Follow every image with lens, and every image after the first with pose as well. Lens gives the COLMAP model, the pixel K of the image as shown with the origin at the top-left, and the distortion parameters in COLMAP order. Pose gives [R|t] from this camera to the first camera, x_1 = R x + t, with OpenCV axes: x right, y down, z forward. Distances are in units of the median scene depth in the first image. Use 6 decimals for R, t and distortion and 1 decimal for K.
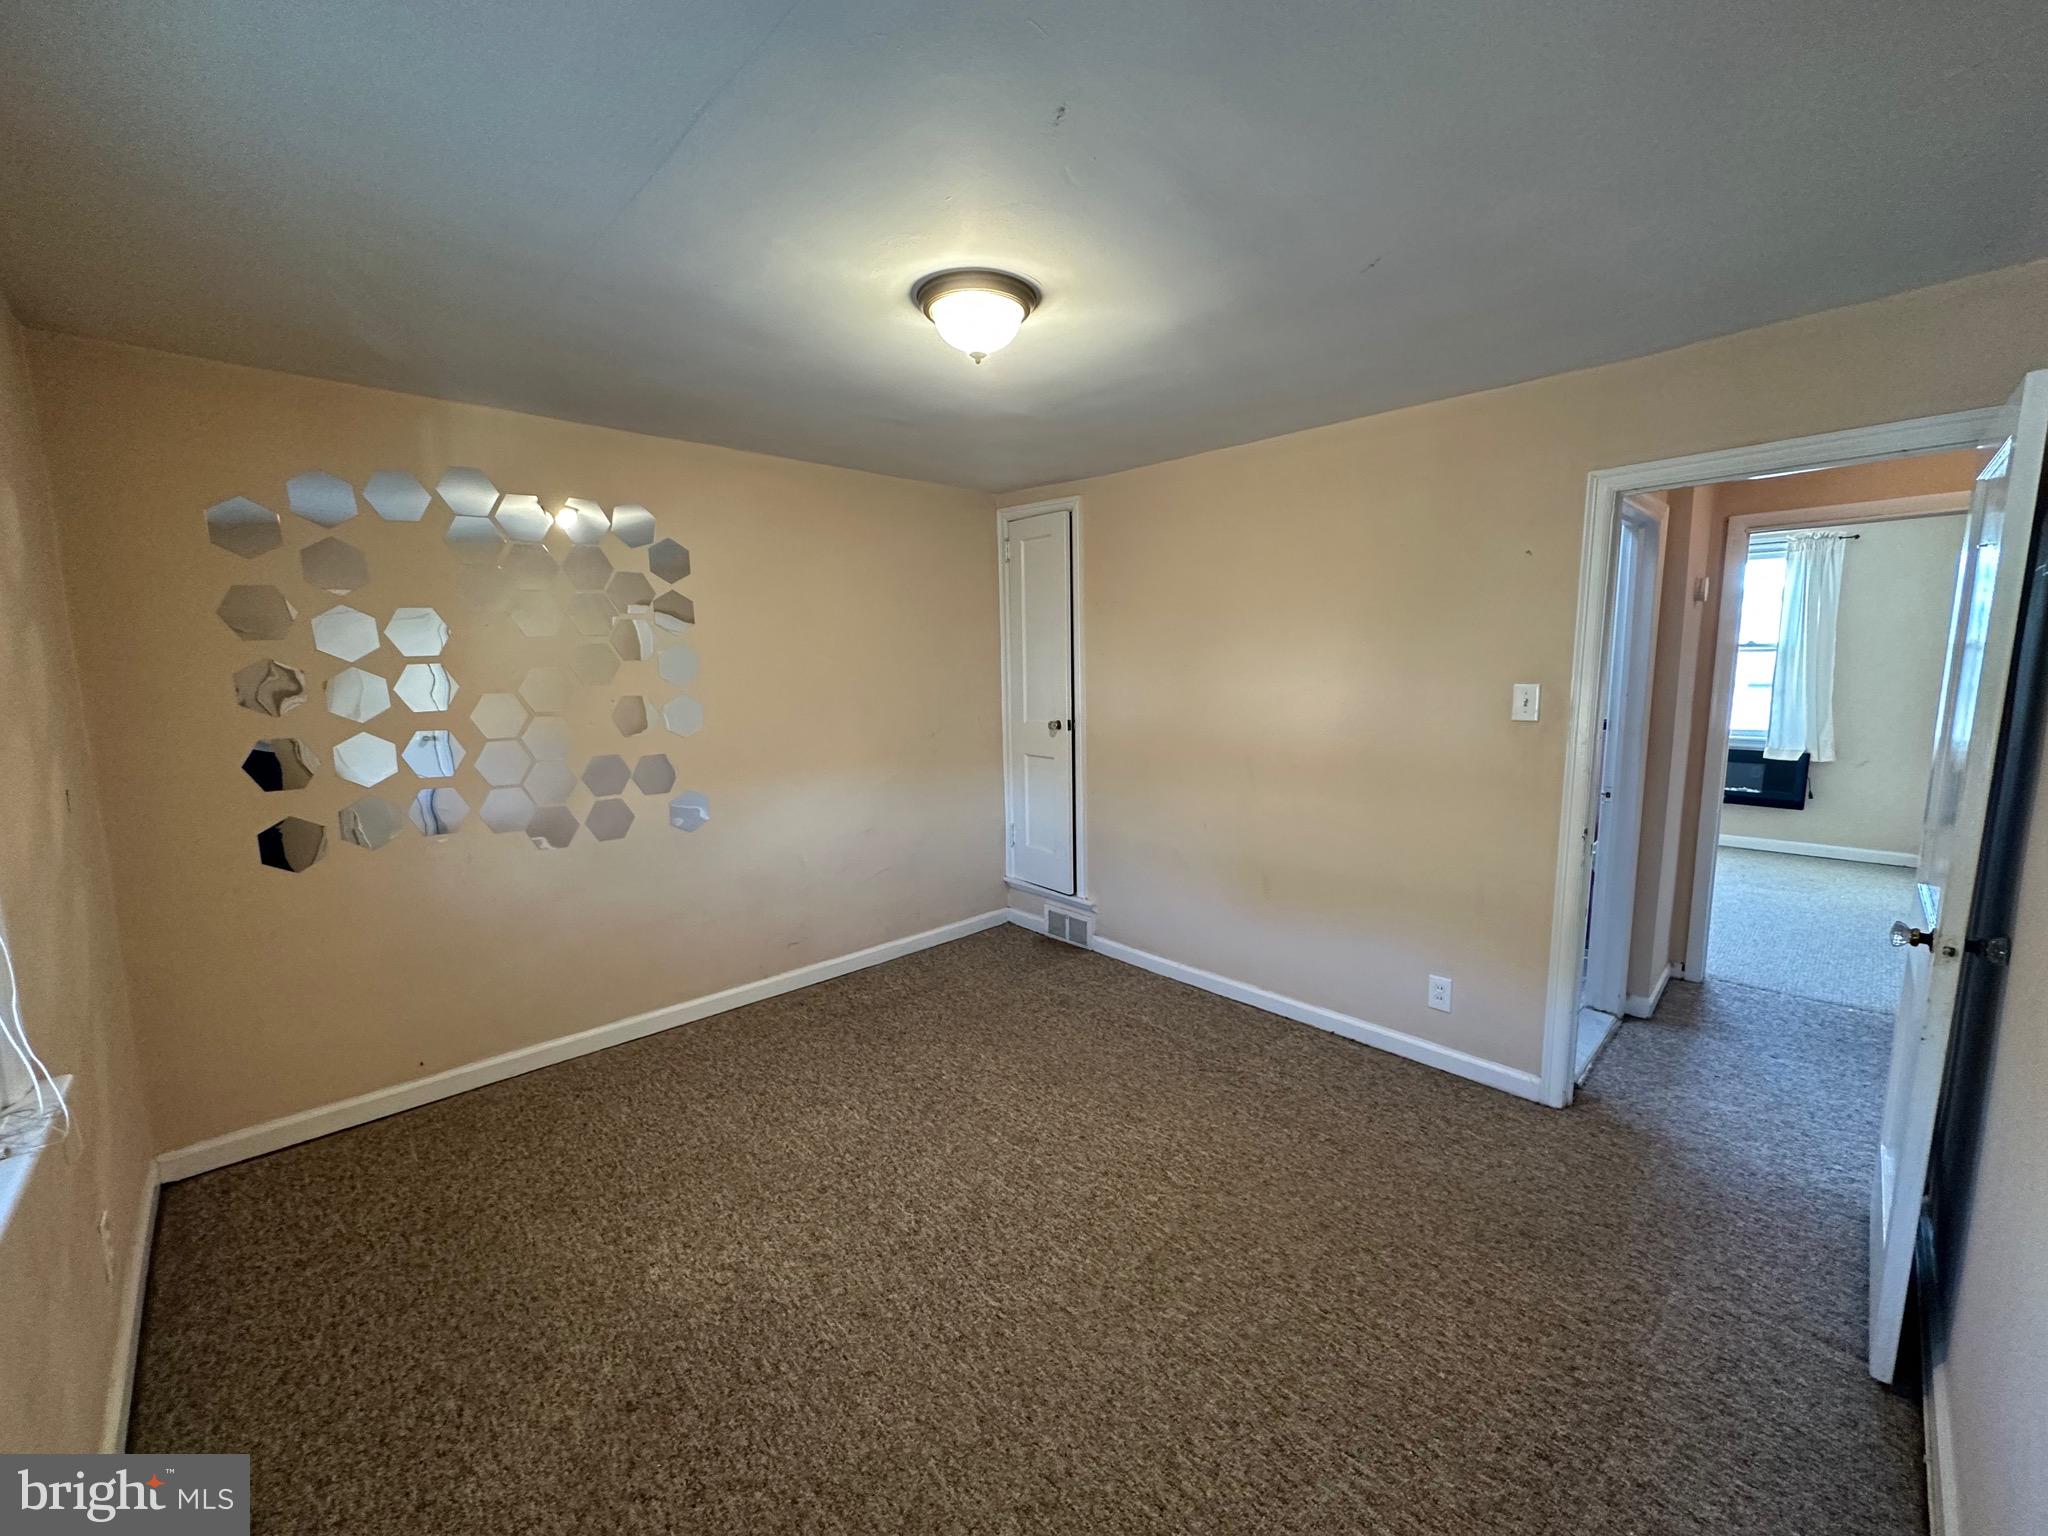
lens RADIAL K [[820.3, 0, 1024.0], [0, 820.3, 768.0], [0, 0, 1]] dist [0.000920, -0.000008]
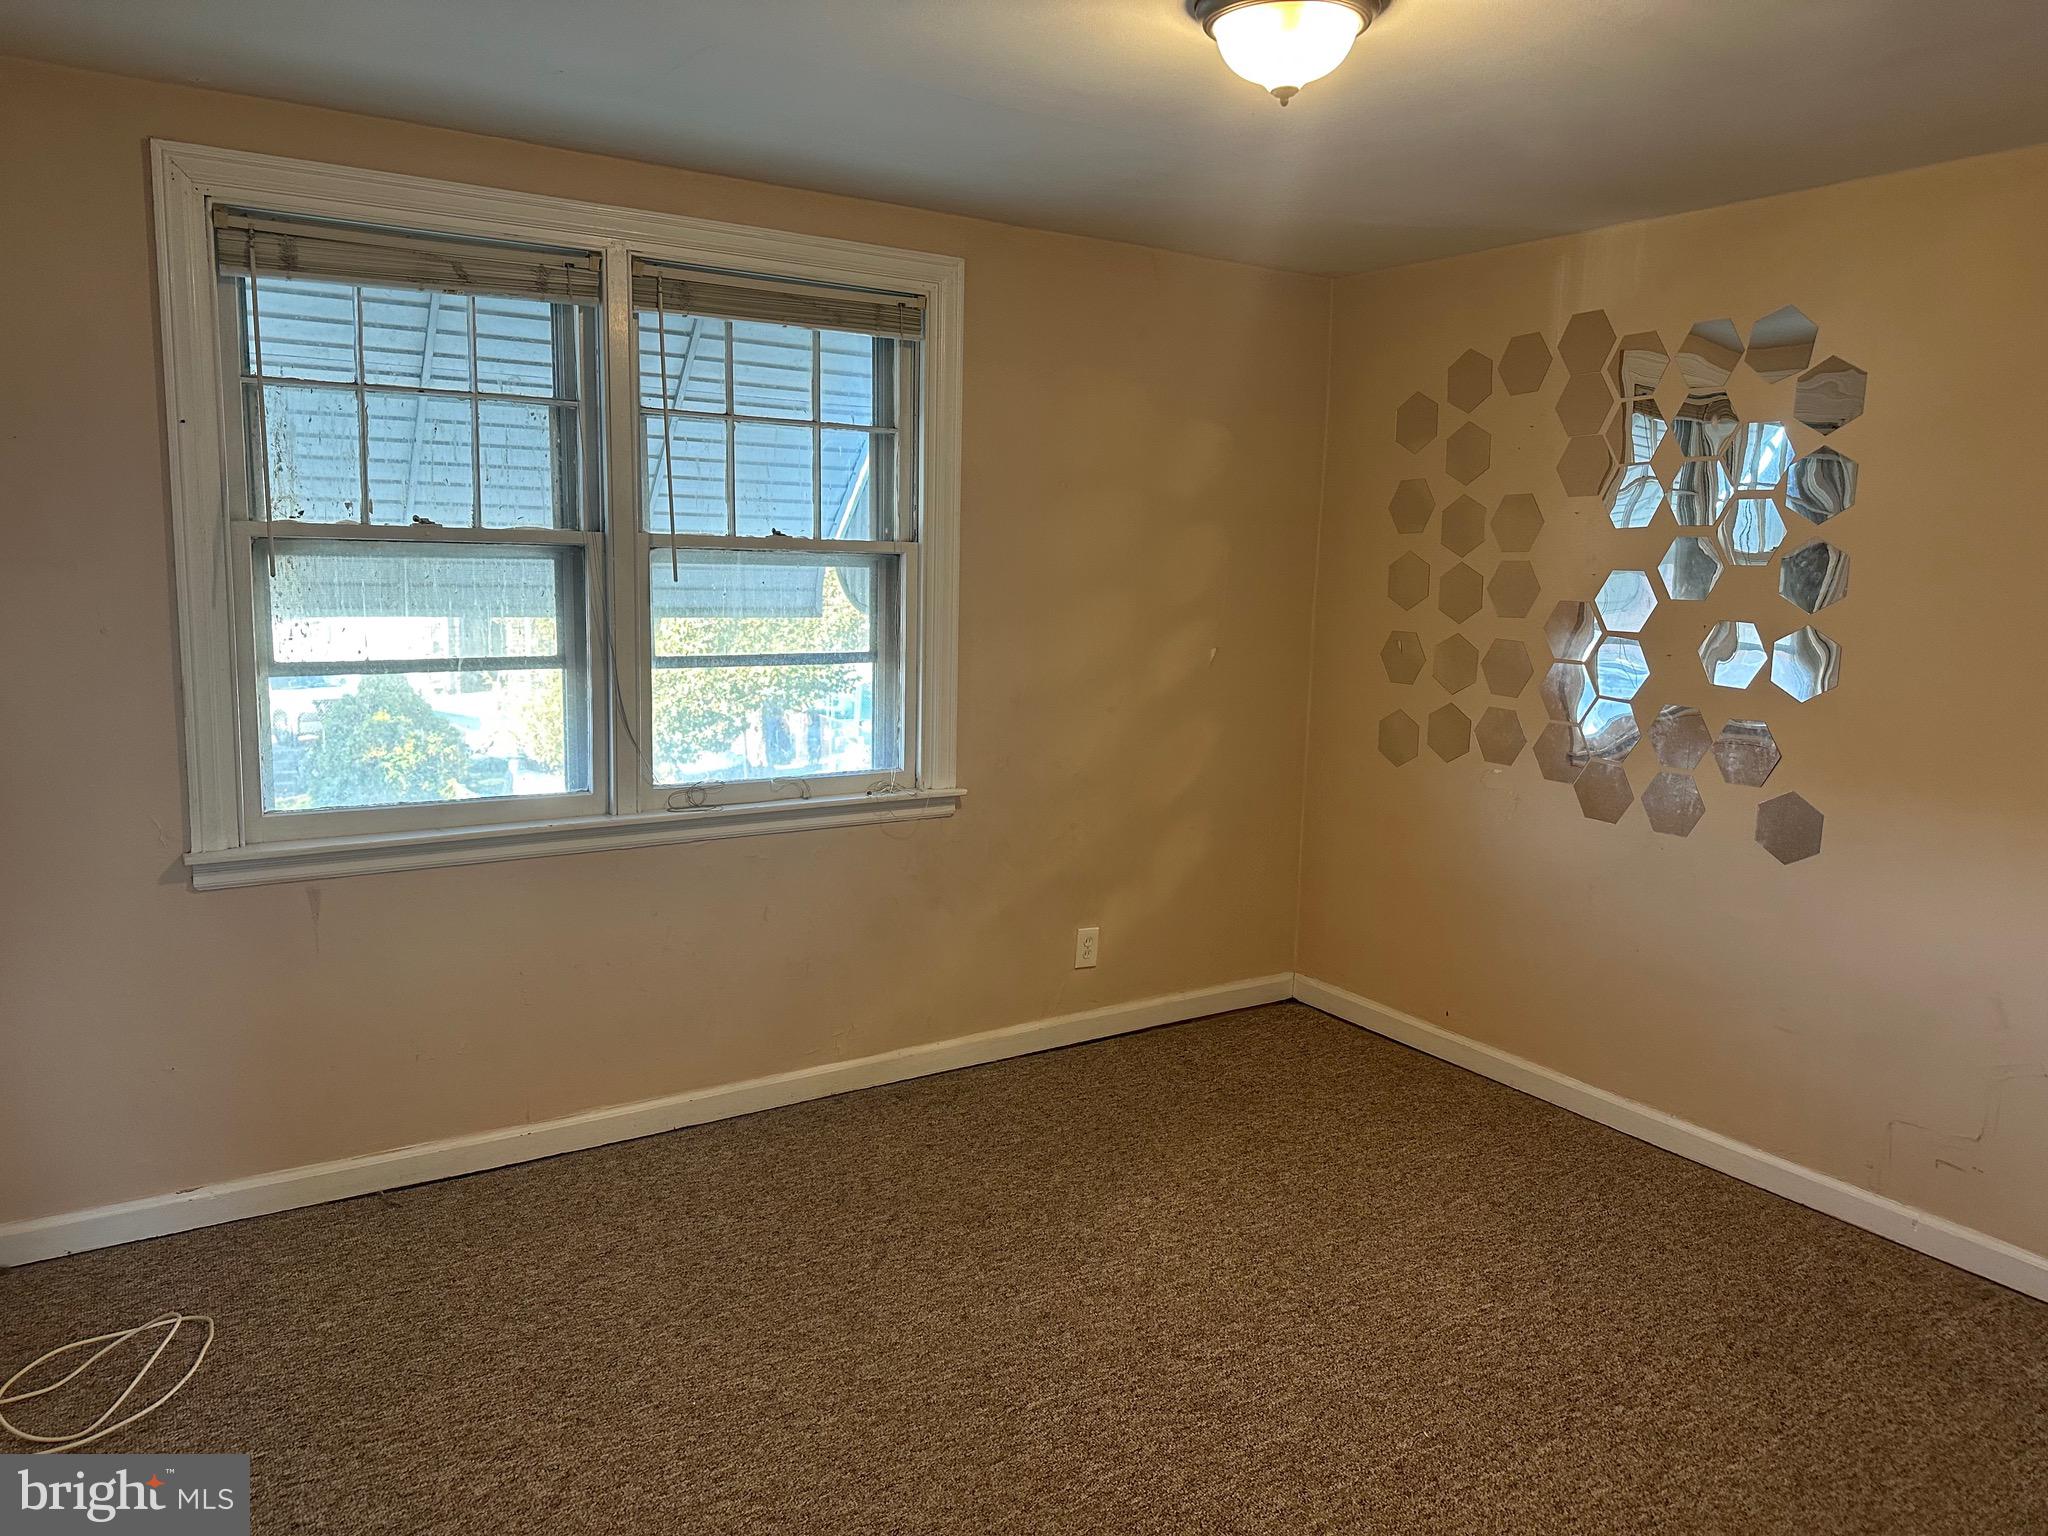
lens RADIAL K [[1431.4, 0, 1024.6], [0, 1431.4, 753.9], [0, 0, 1]] dist [0.141007, -0.261288]
pose [[-0.197046, 0.150510, -0.968772, 0.892996], [-0.149386, 0.971998, 0.181396, -0.136407], [0.968946, 0.180465, -0.169044, 0.837473]]
